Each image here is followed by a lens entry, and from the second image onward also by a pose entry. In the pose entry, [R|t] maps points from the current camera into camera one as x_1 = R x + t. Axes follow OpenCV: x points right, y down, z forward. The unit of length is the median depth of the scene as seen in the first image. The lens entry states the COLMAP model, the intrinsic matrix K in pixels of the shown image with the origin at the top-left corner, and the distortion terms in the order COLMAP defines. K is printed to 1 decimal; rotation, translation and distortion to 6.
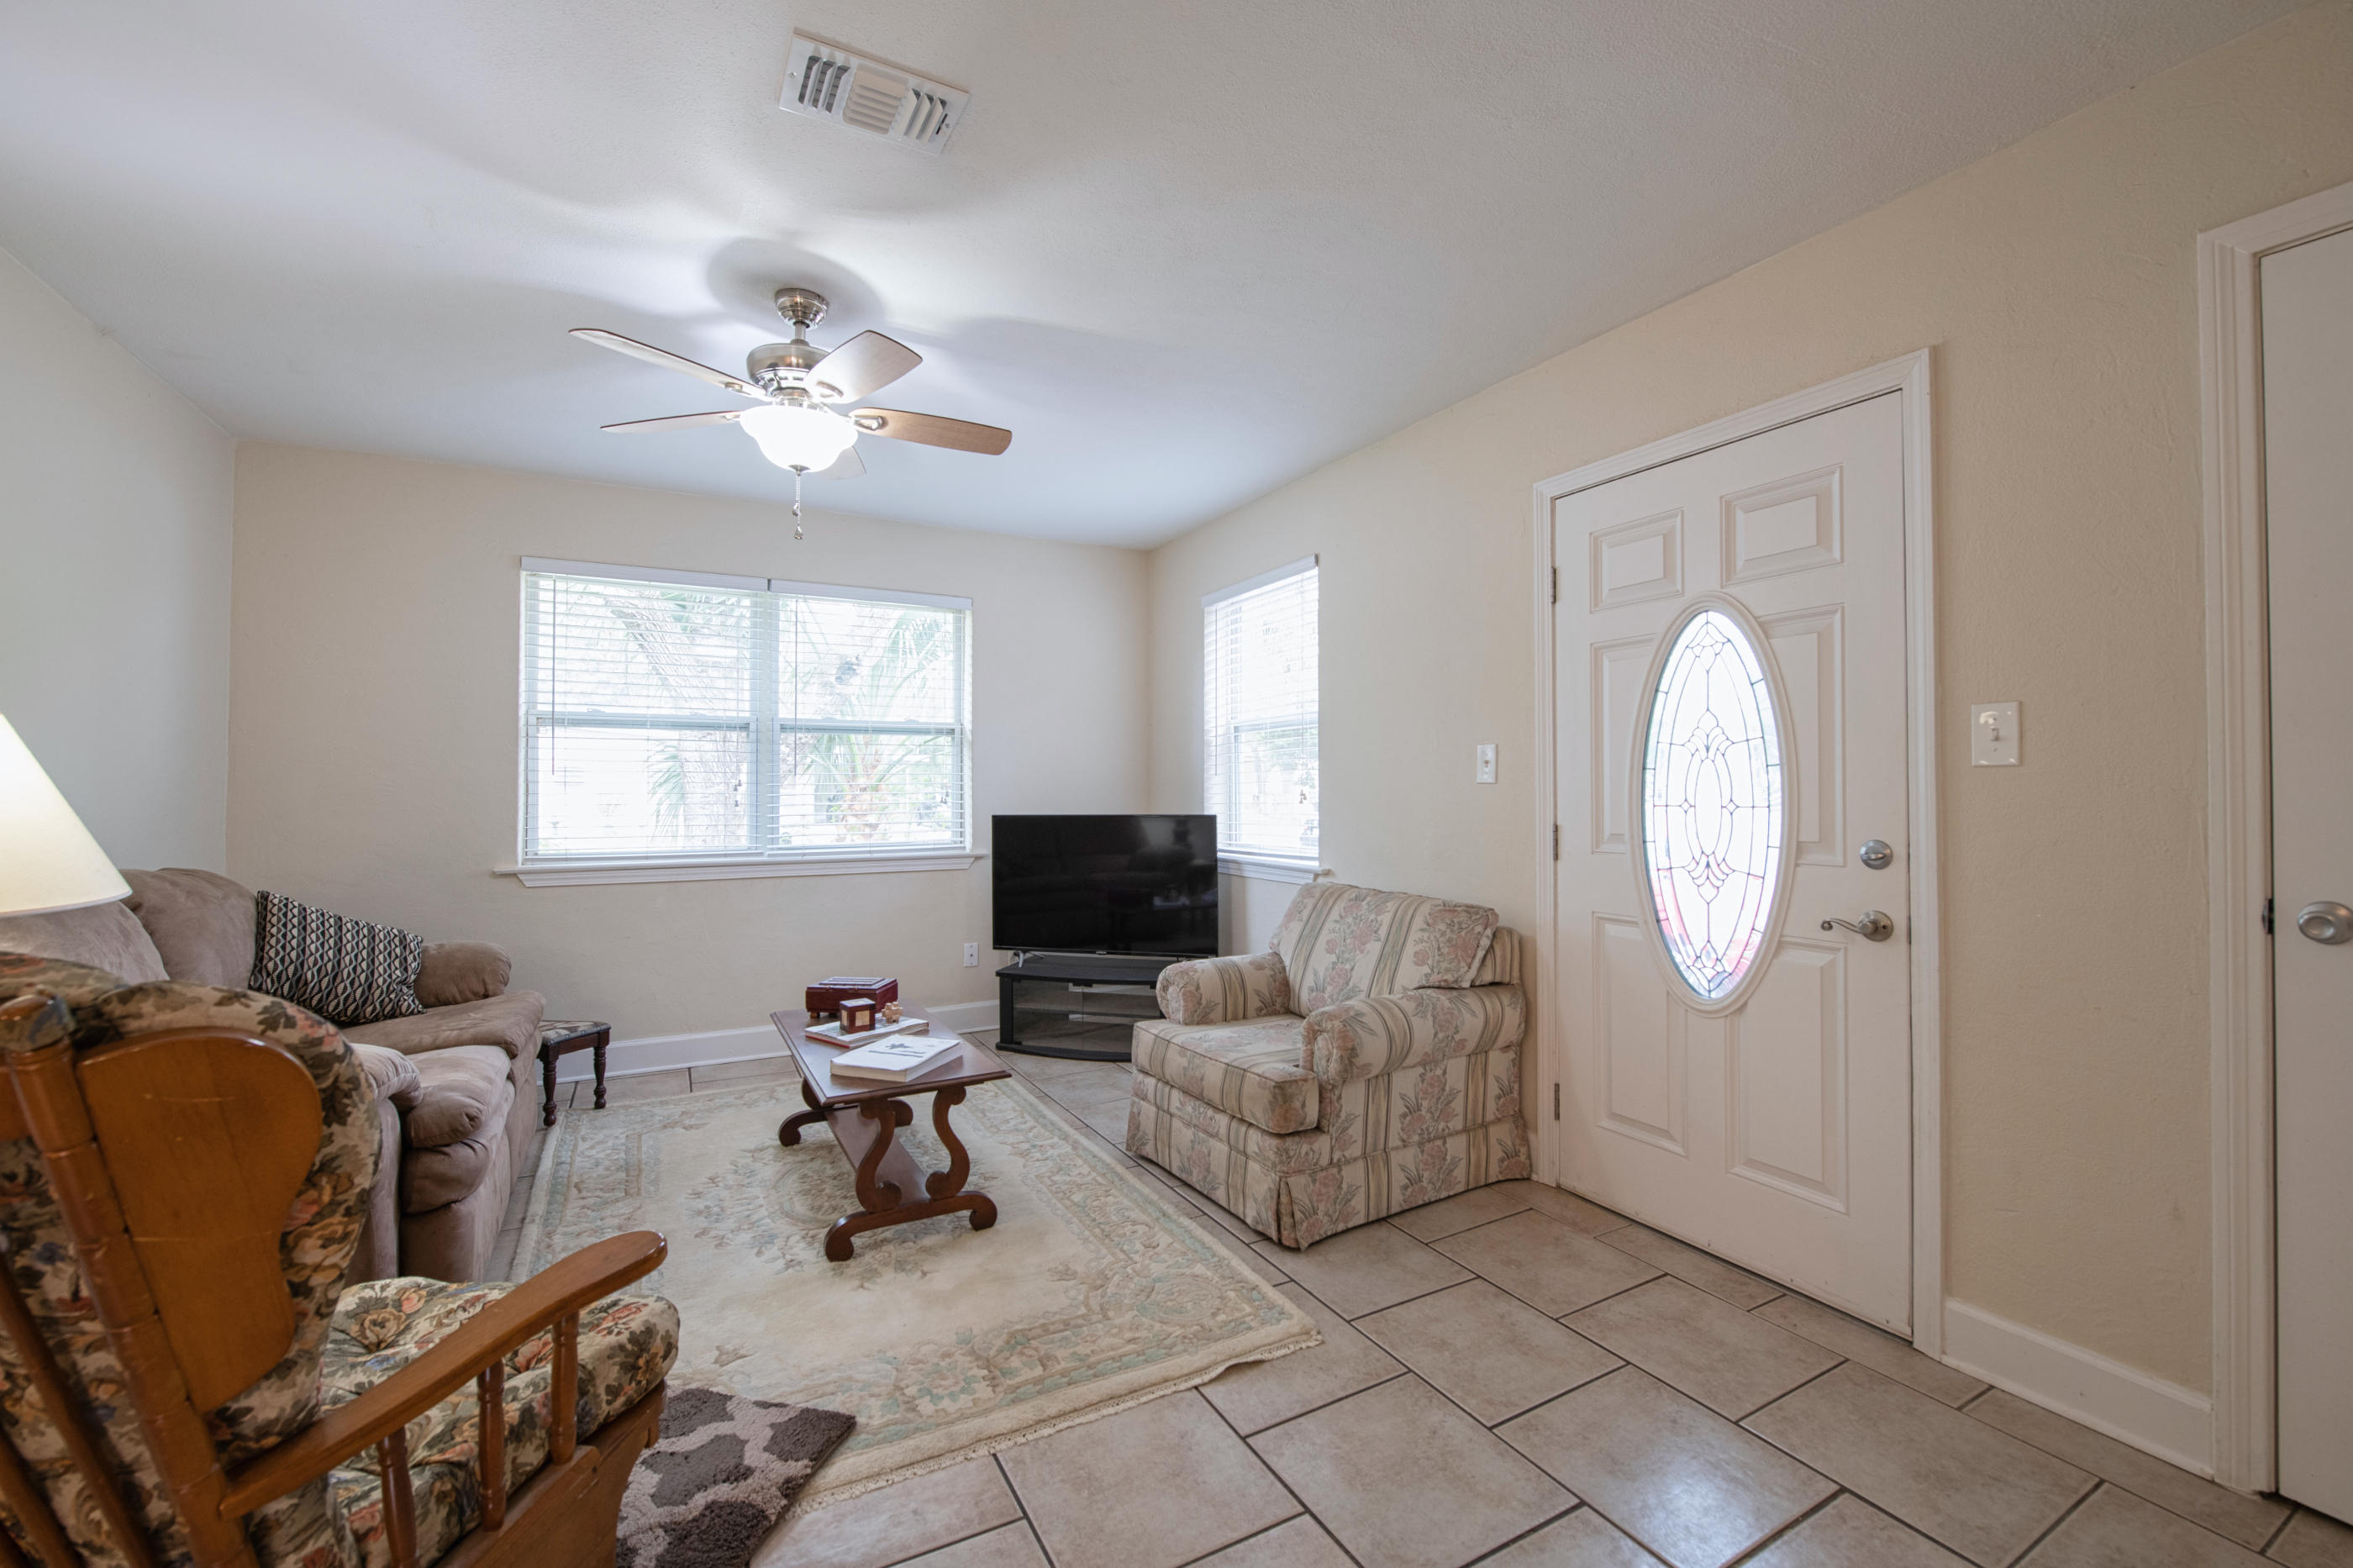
lens RADIAL K [[956.3, 0, 1177.3], [0, 956.3, 740.0], [0, 0, 1]] dist [-0.011277, -0.002339]
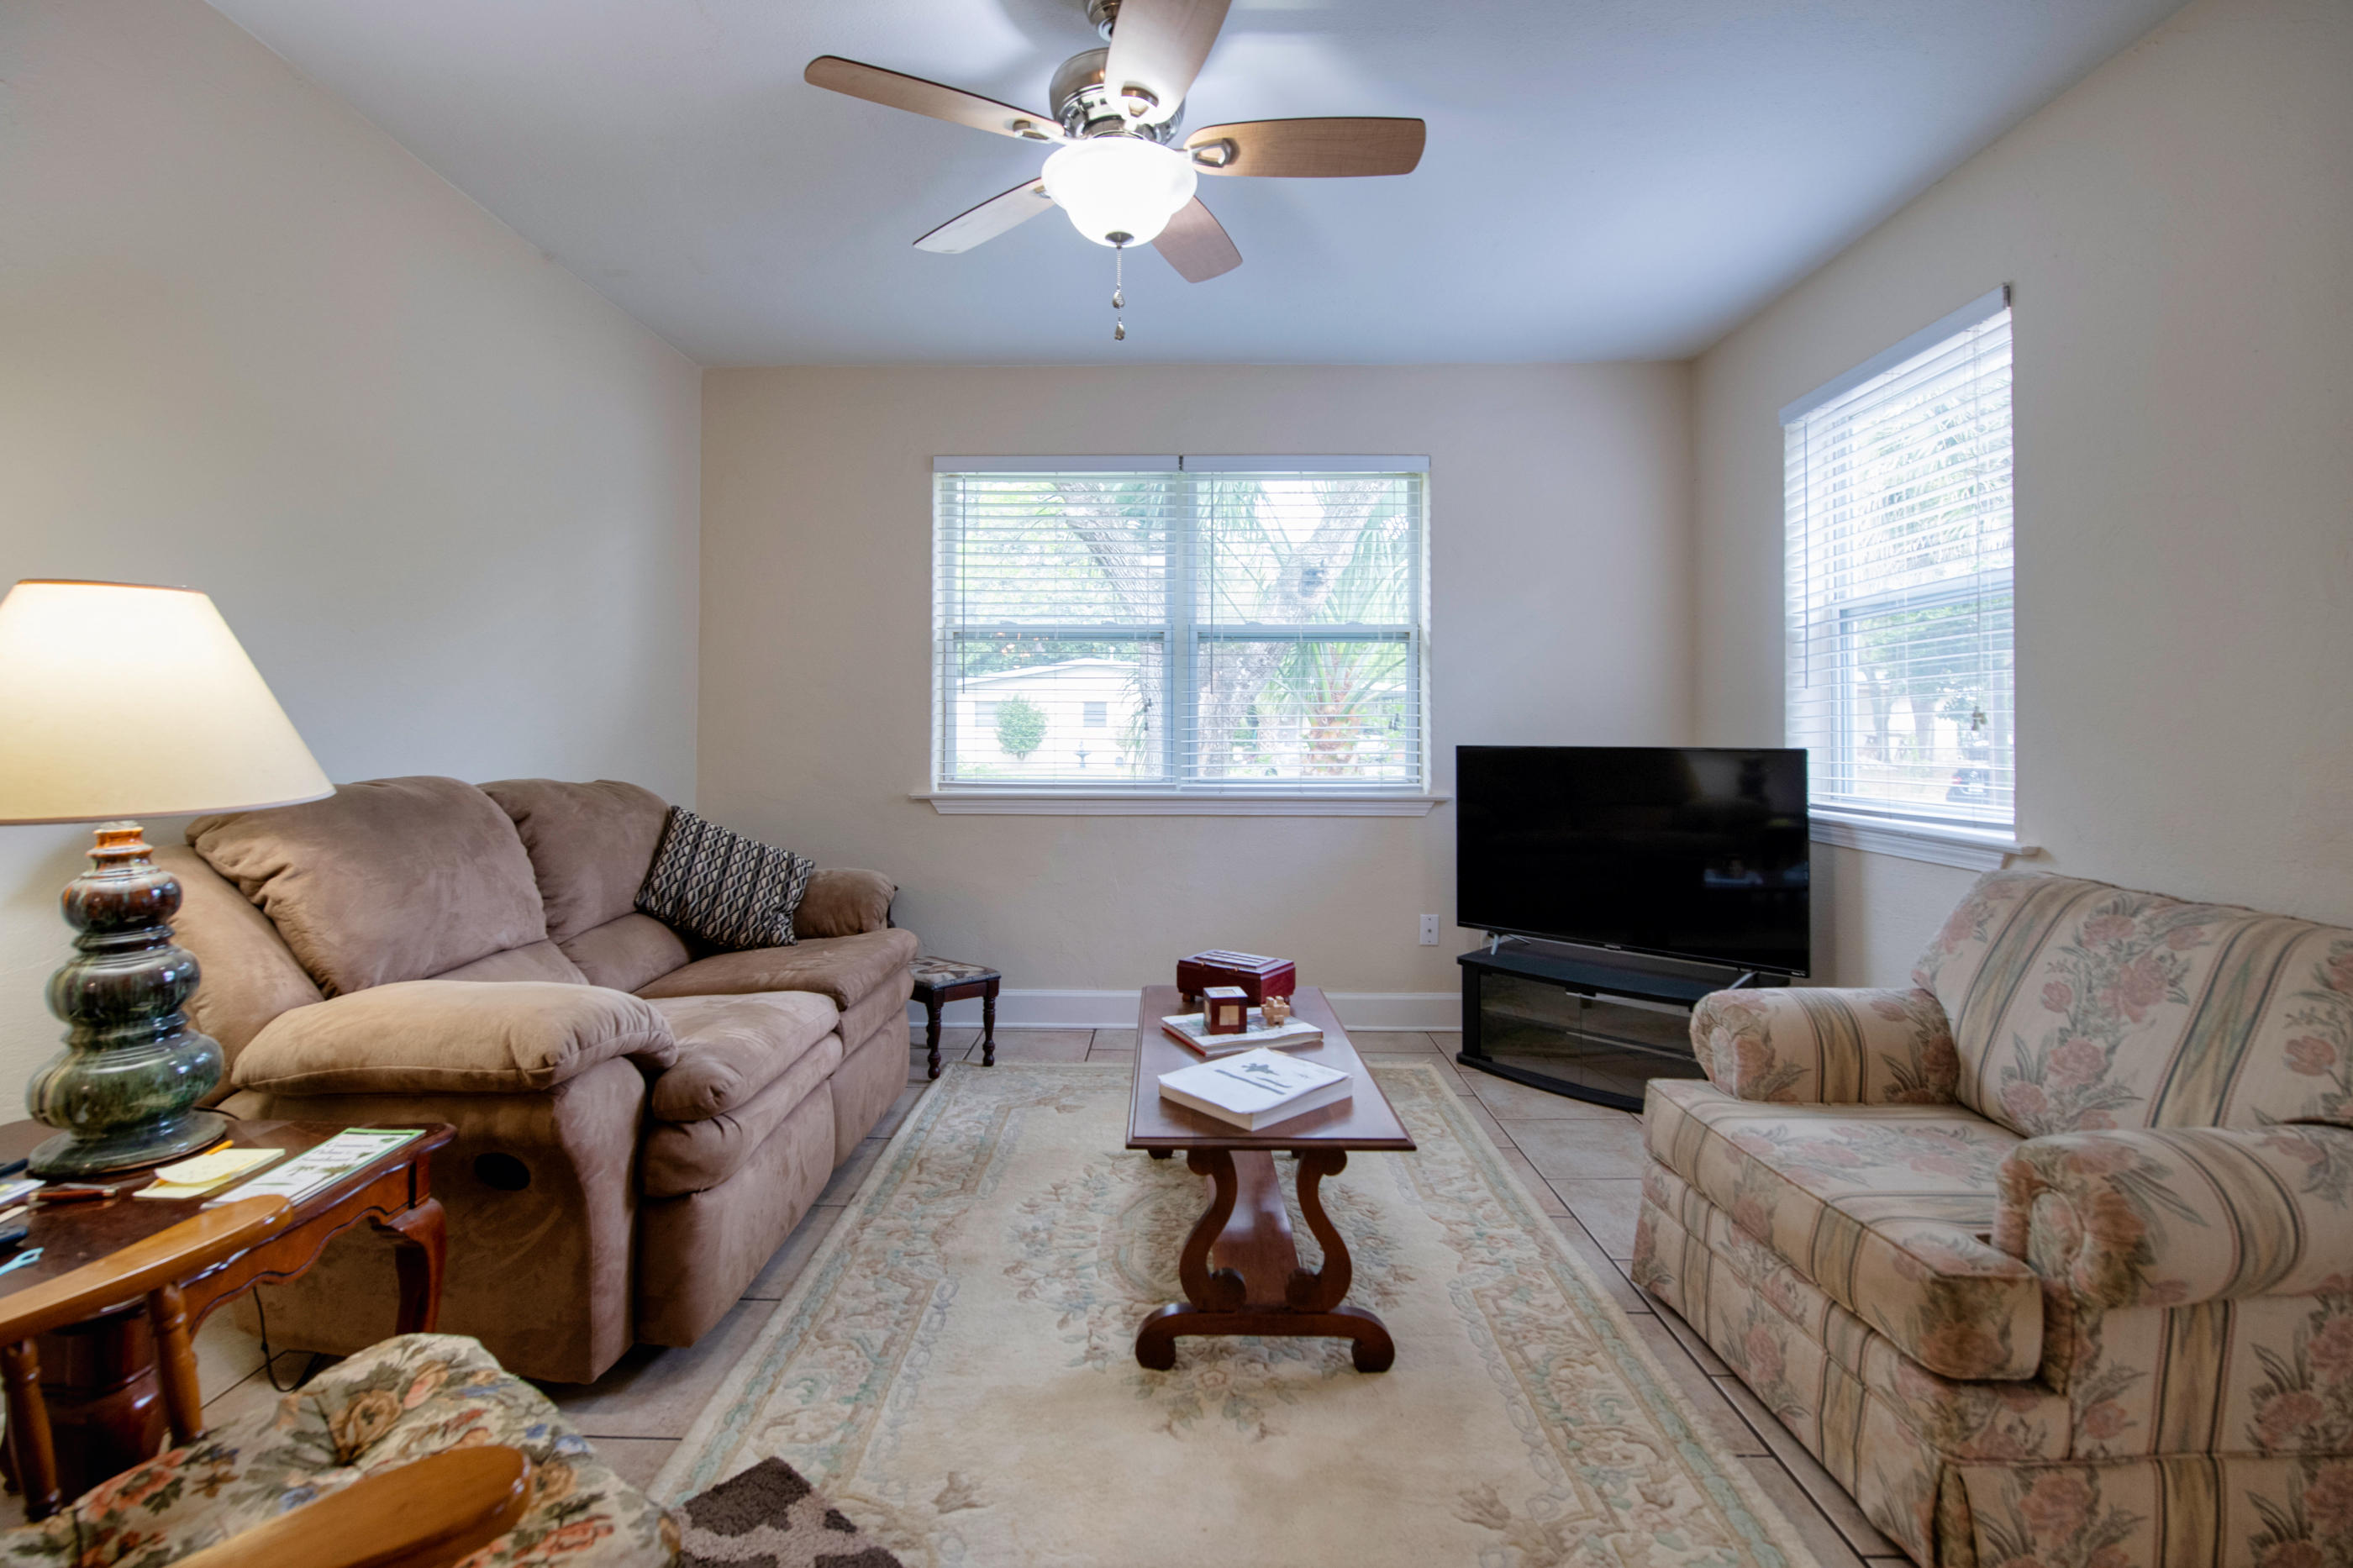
lens RADIAL K [[1047.5, 0, 1165.3], [0, 1047.5, 737.4], [0, 0, 1]] dist [-0.003883, -0.002421]
pose [[0.870882, 0.012108, -0.491343, 0.014819], [0.017622, 0.998285, 0.055834, 0.037943], [0.491176, -0.057283, 0.869175, 0.309260]]
